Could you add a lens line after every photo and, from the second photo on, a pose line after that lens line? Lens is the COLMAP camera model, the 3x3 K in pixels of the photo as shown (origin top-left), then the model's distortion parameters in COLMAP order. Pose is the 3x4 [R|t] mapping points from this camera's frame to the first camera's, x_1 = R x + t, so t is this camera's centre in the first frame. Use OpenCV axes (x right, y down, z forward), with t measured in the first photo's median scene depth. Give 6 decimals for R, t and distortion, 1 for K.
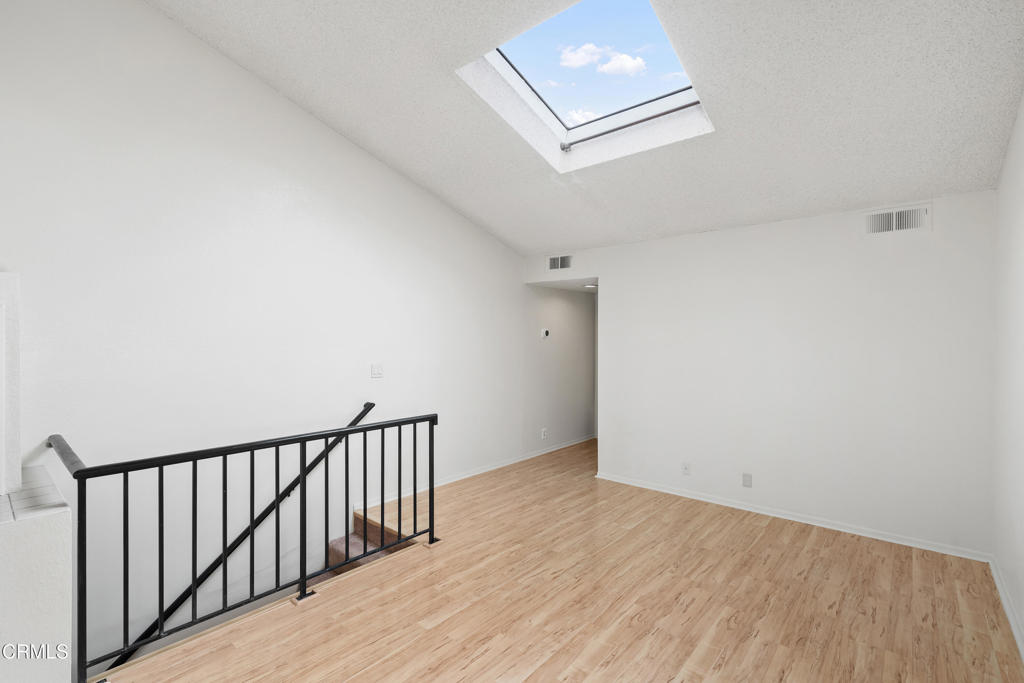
lens RADIAL K [[468.3, 0, 504.6], [0, 468.3, 338.1], [0, 0, 1]] dist [-0.000775, 0.000267]
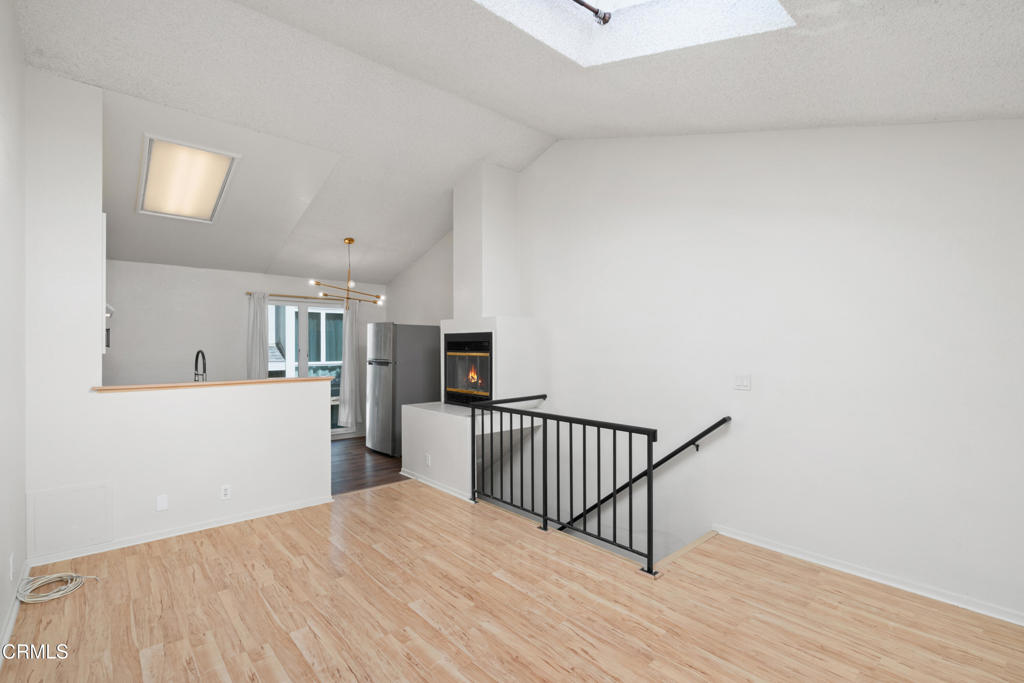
lens RADIAL K [[468.3, 0, 510.6], [0, 468.3, 339.8], [0, 0, 1]] dist [-0.000775, 0.000267]
pose [[-0.124736, -0.007853, -0.992159, 0.815502], [0.002942, 0.999961, -0.008285, -0.000803], [0.992186, -0.003952, -0.124708, 0.901926]]
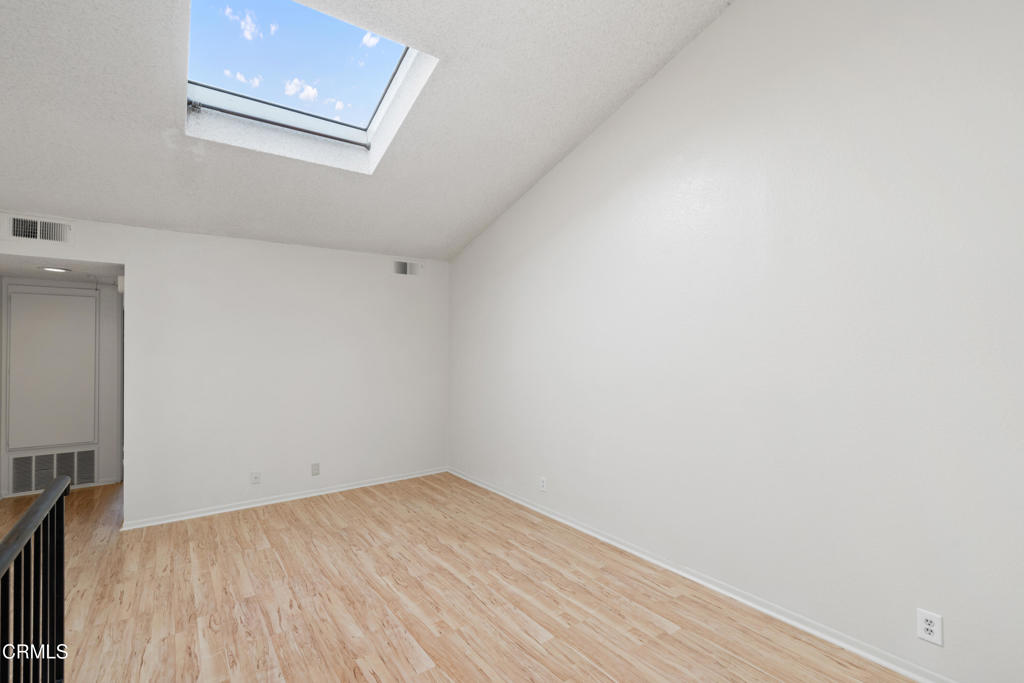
lens RADIAL K [[468.3, 0, 510.3], [0, 468.3, 347.2], [0, 0, 1]] dist [-0.000775, 0.000267]
pose [[0.217845, -0.004879, 0.975971, -0.628228], [0.000269, 0.999988, 0.004939, -0.001566], [-0.975983, -0.000813, 0.217844, 0.361099]]
